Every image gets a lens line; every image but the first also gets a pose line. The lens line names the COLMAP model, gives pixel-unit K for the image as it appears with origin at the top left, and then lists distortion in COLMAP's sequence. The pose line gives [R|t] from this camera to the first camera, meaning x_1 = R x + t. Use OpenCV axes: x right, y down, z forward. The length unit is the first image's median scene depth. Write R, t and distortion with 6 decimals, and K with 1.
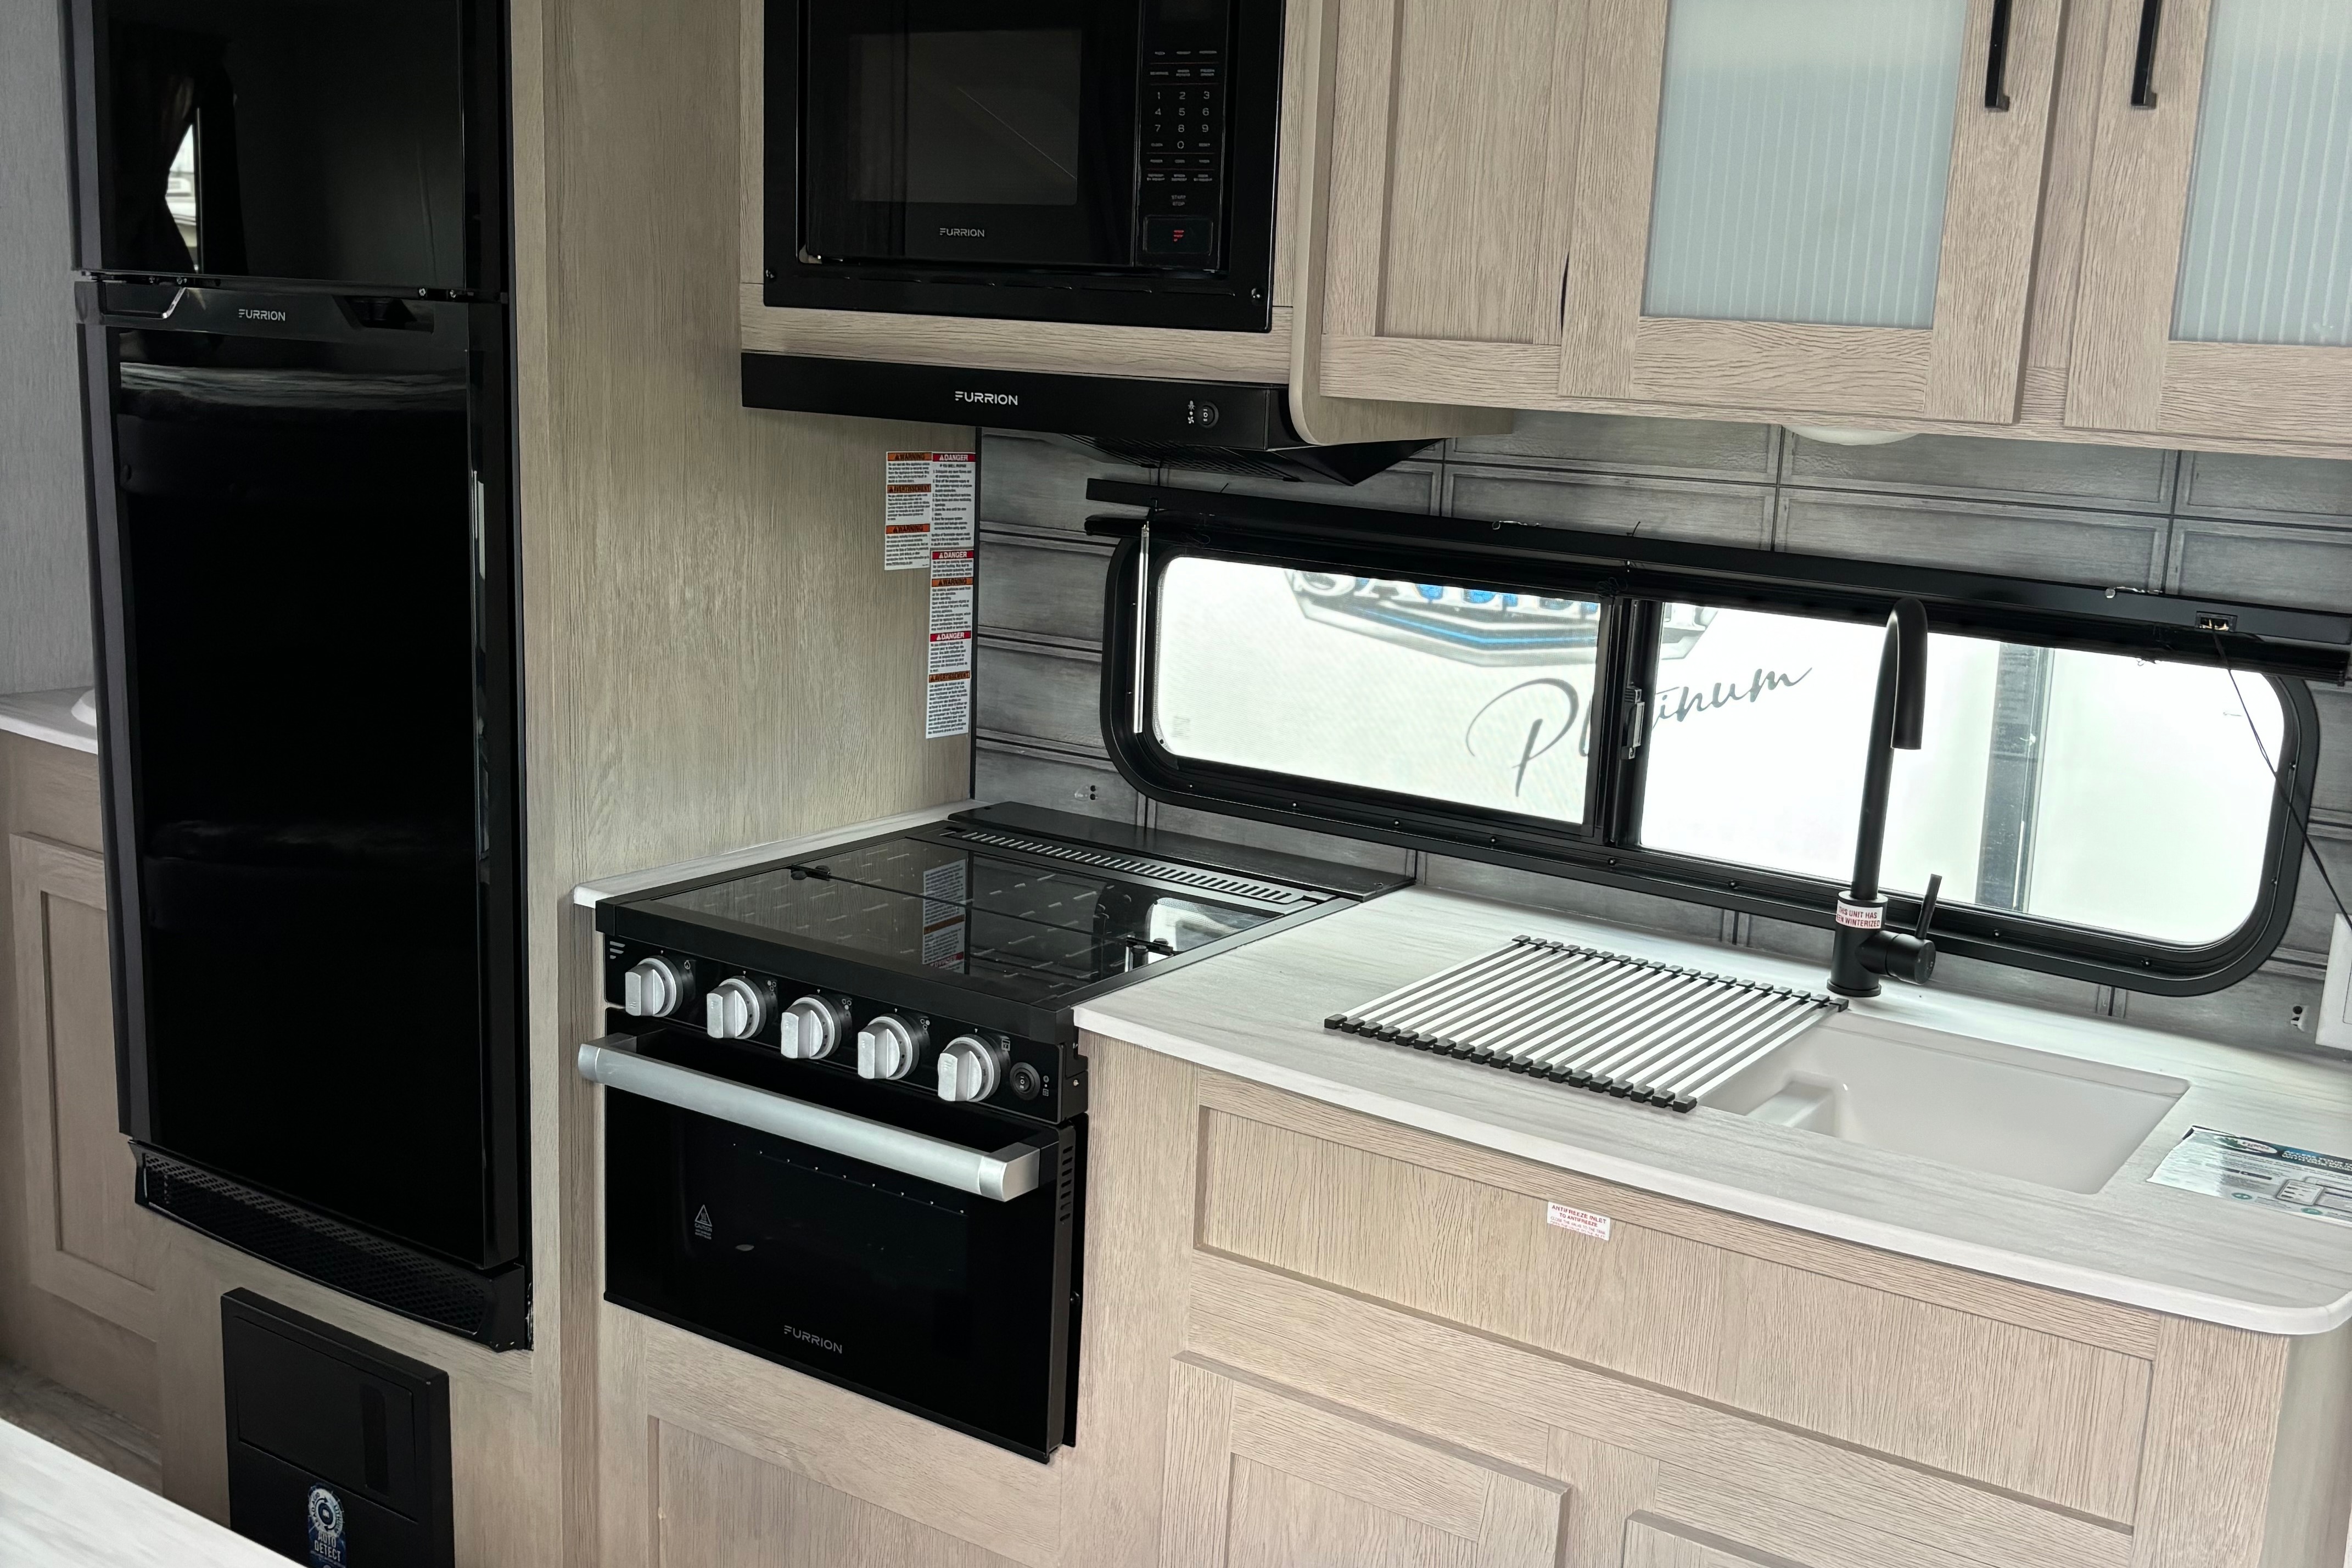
lens RADIAL K [[2320.4, 0, 1172.3], [0, 2320.4, 796.9], [0, 0, 1]] dist [0.124520, -0.353674]
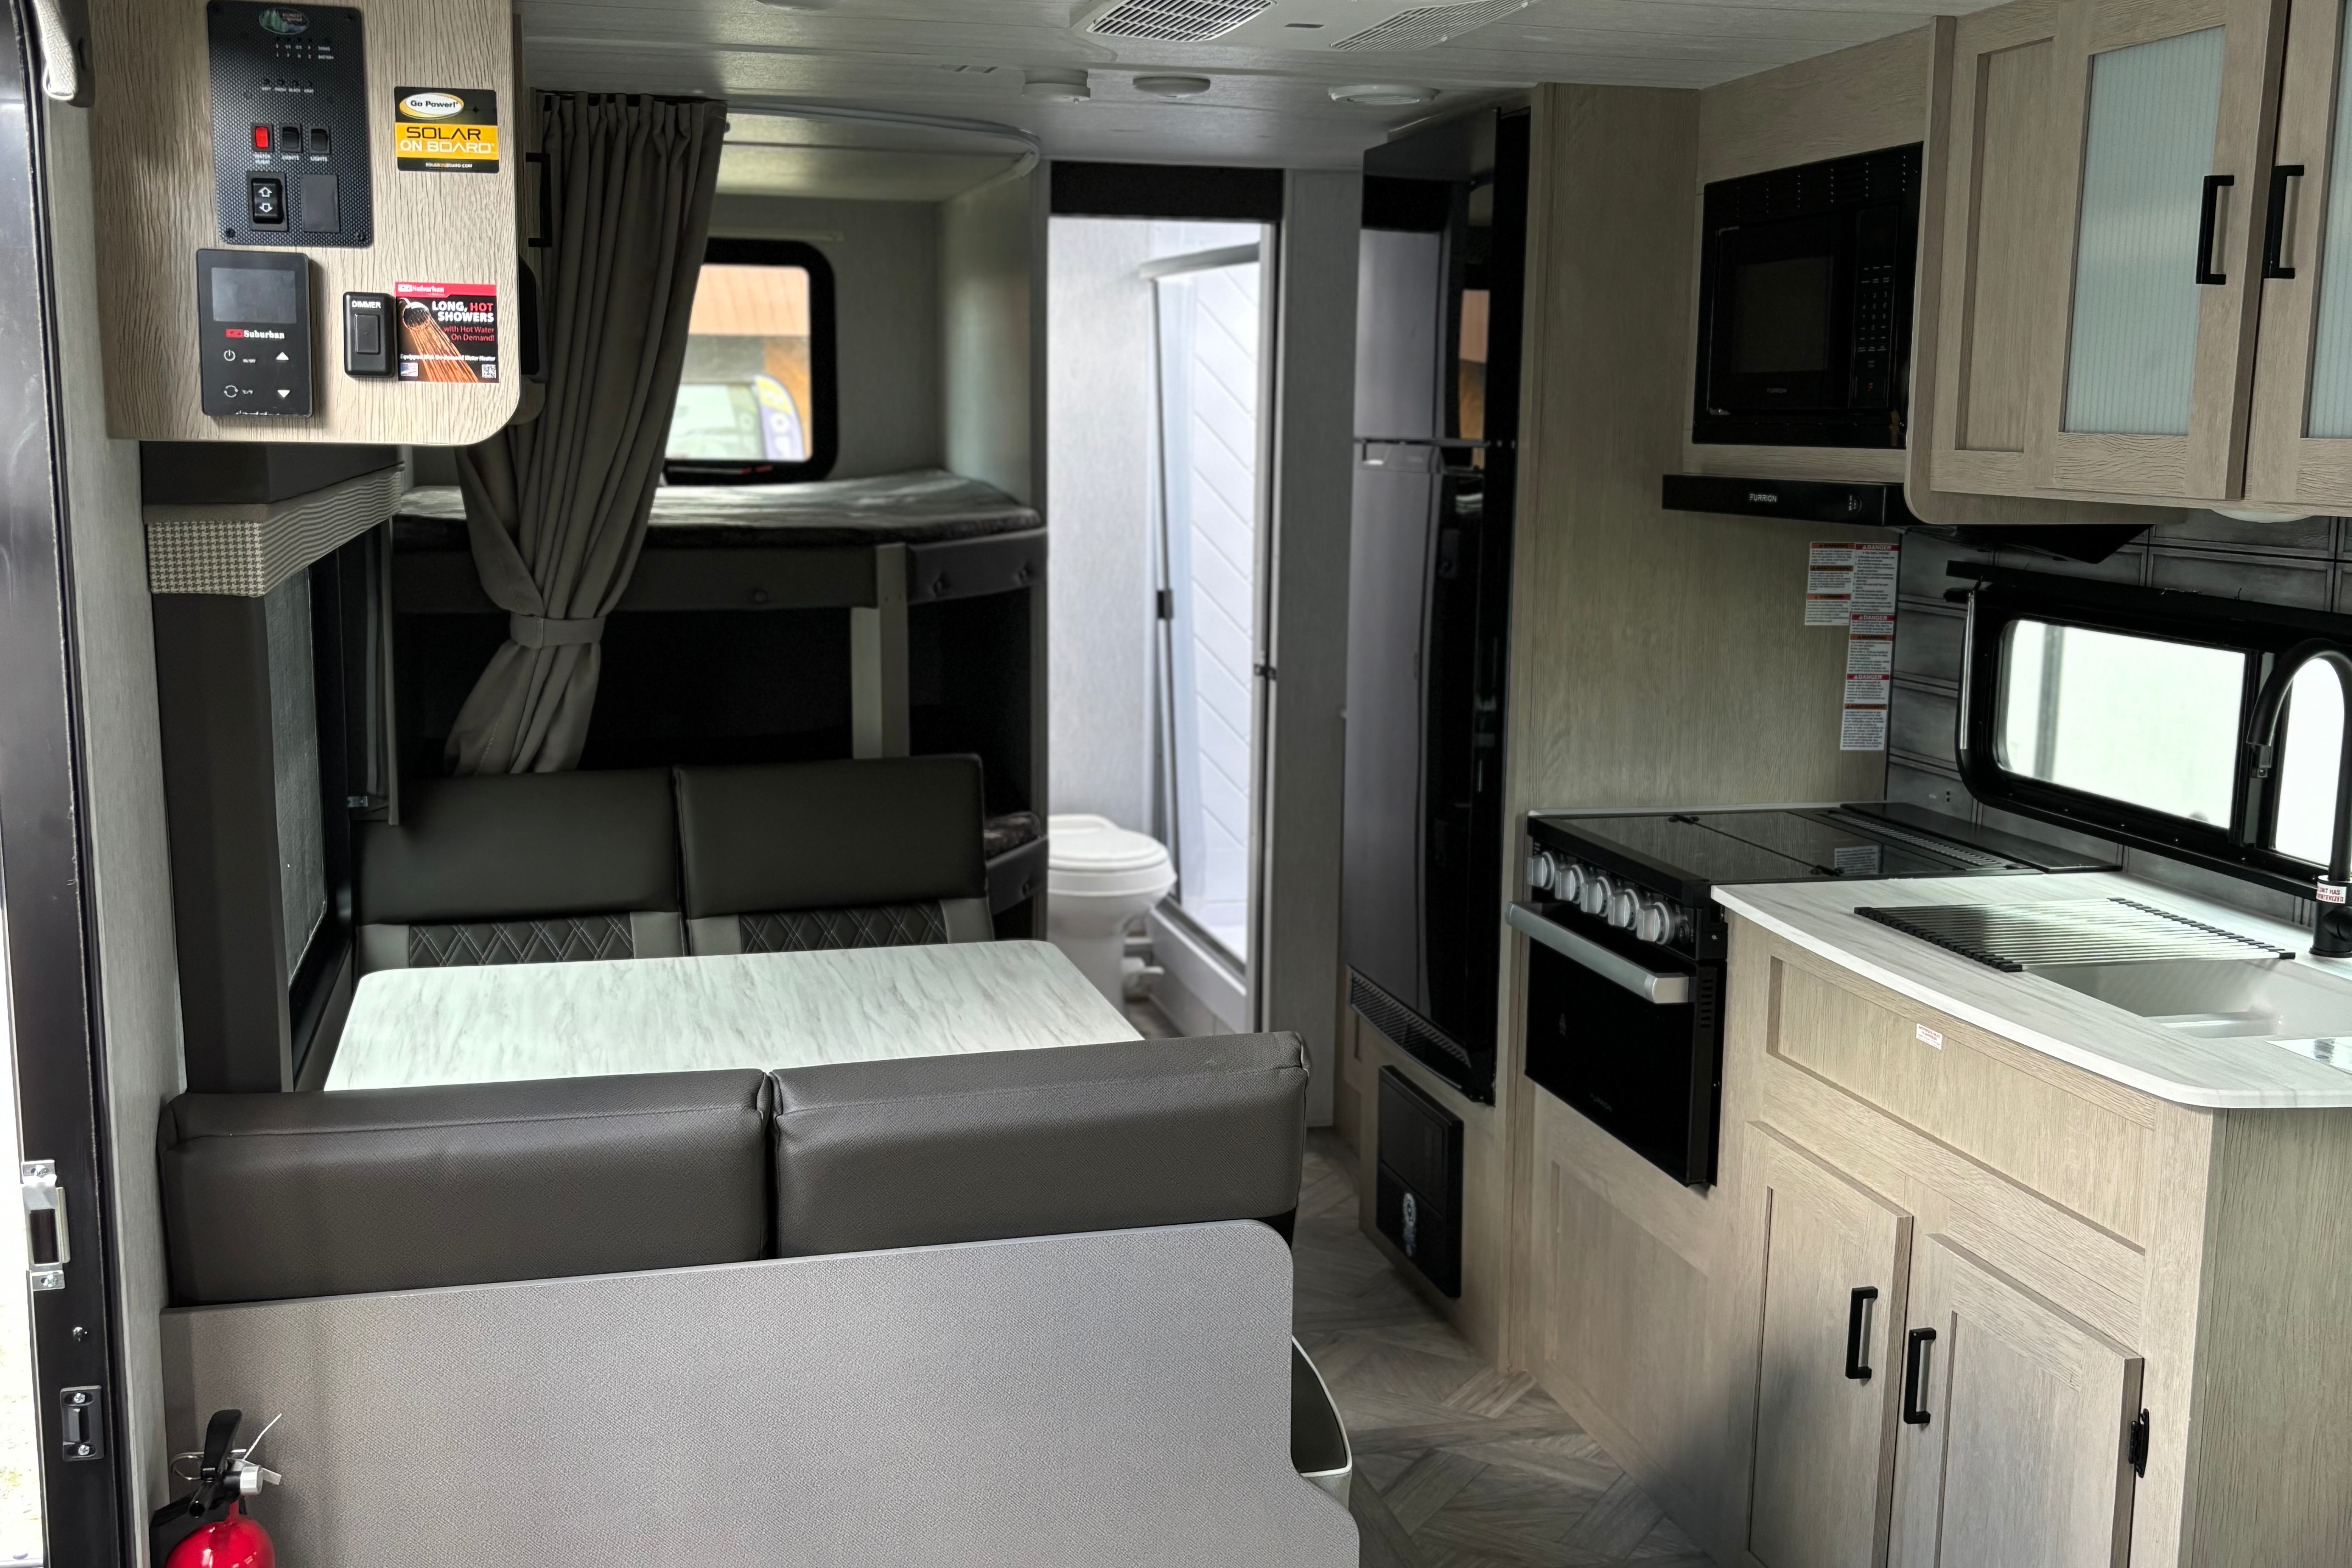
lens RADIAL K [[2320.4, 0, 1172.3], [0, 2320.4, 796.9], [0, 0, 1]] dist [0.124520, -0.353674]
pose [[0.742998, 0.072946, -0.665306, 0.604892], [-0.115480, 0.993107, -0.020078, 0.087853], [0.659256, 0.091748, 0.746301, -0.336356]]
